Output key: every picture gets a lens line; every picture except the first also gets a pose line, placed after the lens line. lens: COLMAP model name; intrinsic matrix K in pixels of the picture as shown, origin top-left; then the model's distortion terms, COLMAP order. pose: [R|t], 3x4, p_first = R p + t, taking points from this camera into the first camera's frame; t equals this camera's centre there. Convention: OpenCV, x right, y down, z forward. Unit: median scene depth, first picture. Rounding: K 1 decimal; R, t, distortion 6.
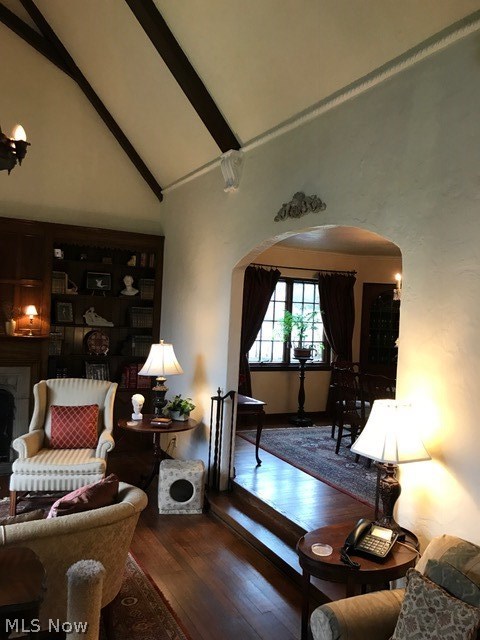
lens RADIAL K [[521.6, 0, 240.0], [0, 521.6, 319.3], [0, 0, 1]] dist [0.025967, -0.031882]
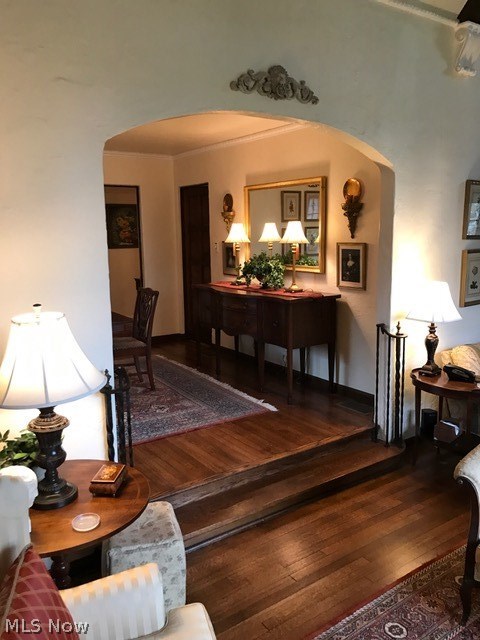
lens RADIAL K [[521.6, 0, 241.8], [0, 521.6, 317.9], [0, 0, 1]] dist [0.025967, -0.031882]
pose [[-0.142065, -0.202921, 0.968835, -0.669802], [0.019135, 0.978016, 0.207650, -0.034409], [-0.989672, 0.048038, -0.135059, 1.100295]]
